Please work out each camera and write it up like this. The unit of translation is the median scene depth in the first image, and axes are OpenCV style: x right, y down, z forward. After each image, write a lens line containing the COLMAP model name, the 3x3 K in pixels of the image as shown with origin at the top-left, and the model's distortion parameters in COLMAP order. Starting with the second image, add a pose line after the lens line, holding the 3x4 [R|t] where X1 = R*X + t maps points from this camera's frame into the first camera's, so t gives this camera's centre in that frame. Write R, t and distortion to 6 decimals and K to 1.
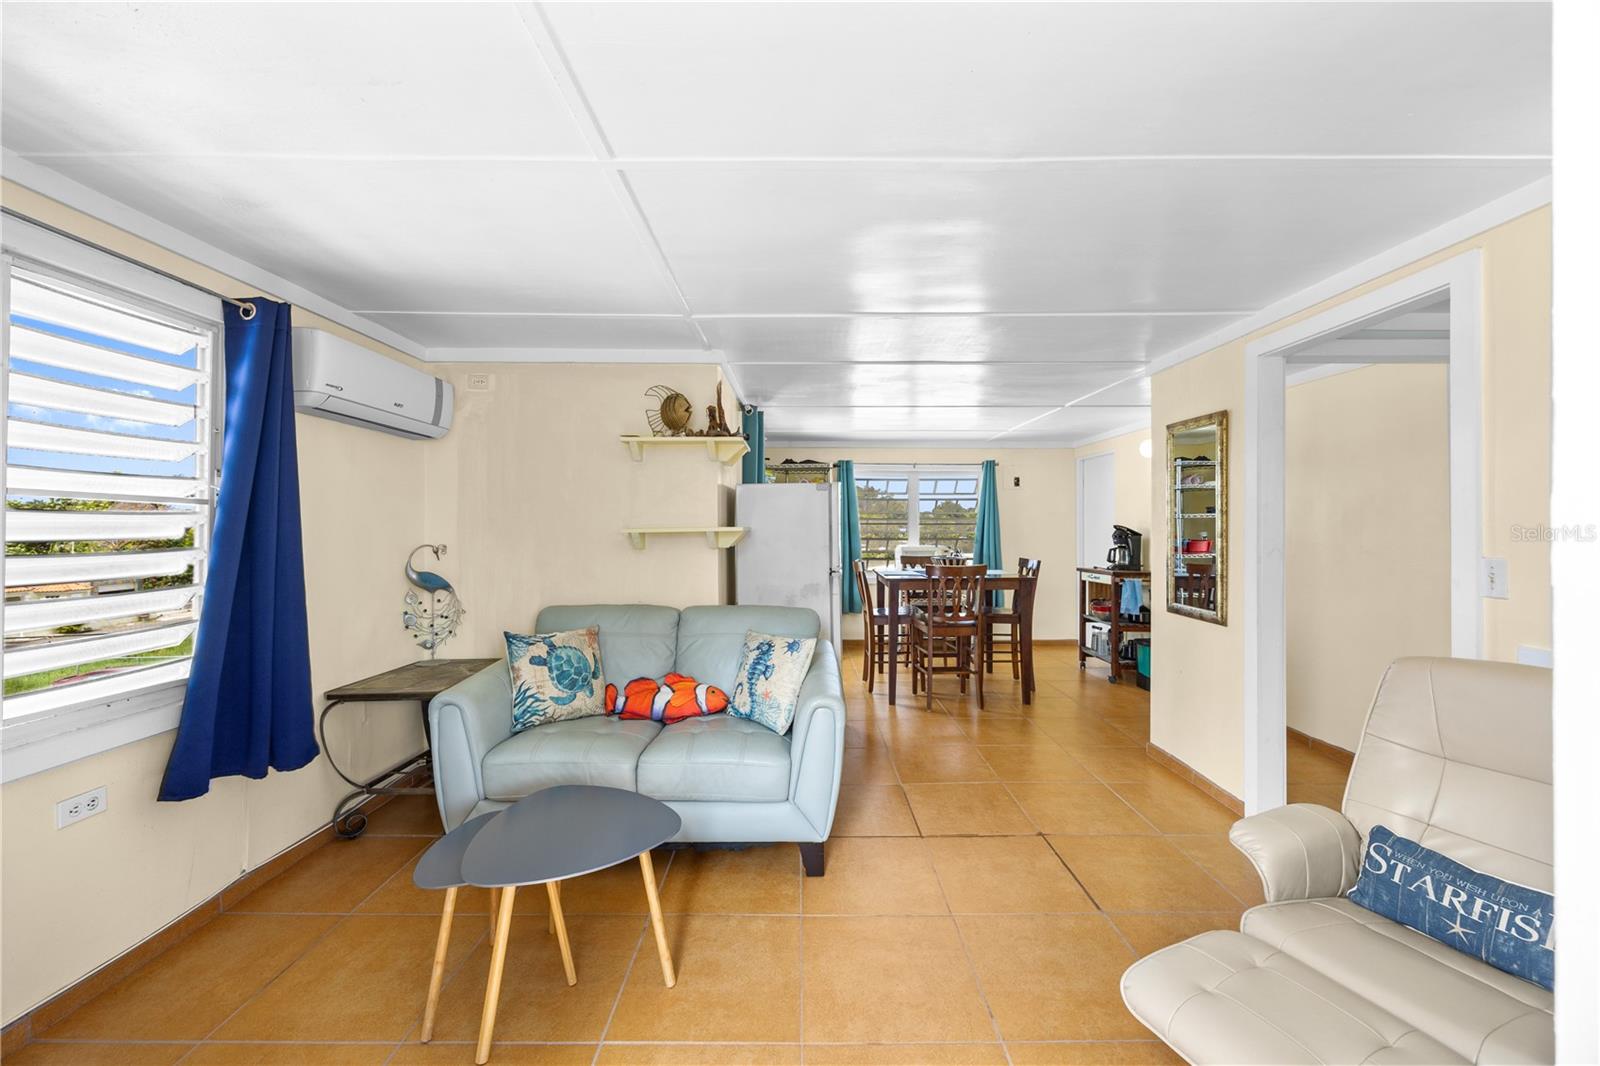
lens RADIAL K [[653.3, 0, 796.0], [0, 653.3, 526.7], [0, 0, 1]] dist [0.004001, 0.000115]
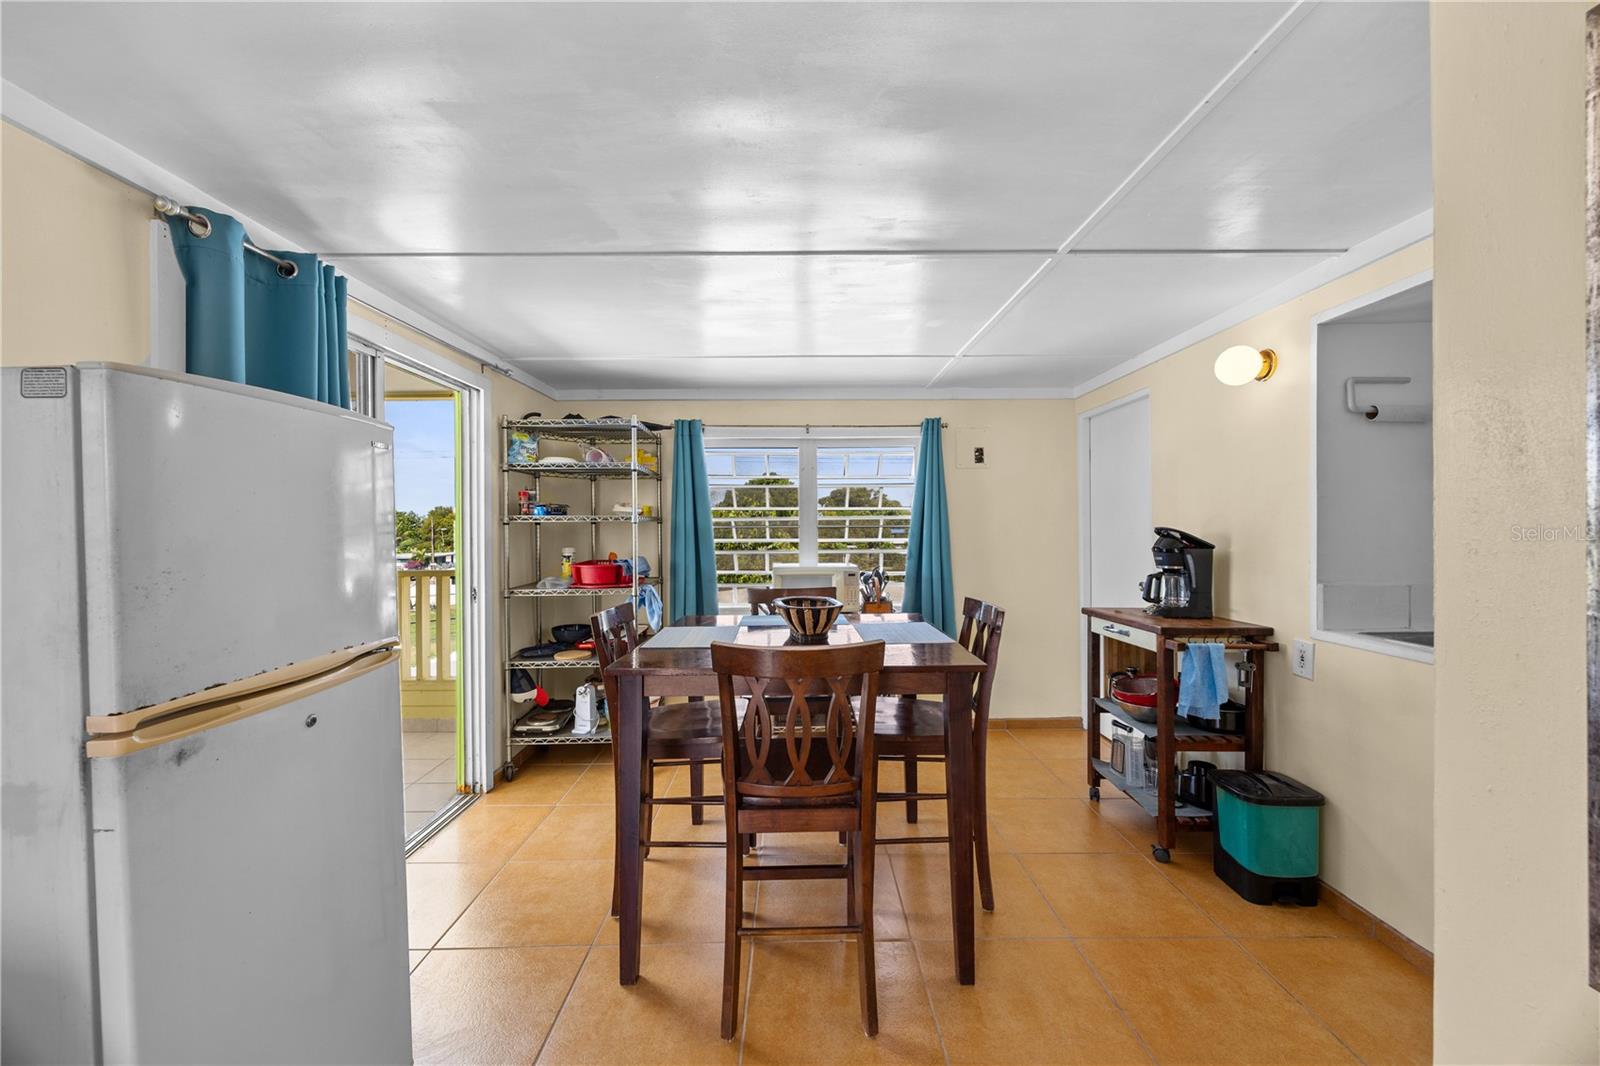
lens RADIAL K [[653.3, 0, 806.3], [0, 653.3, 531.6], [0, 0, 1]] dist [0.004001, 0.000115]
pose [[0.999822, -0.001012, 0.018831, 0.201104], [0.001065, 0.999996, -0.002758, 0.001835], [-0.018828, 0.002778, 0.999819, 0.486704]]
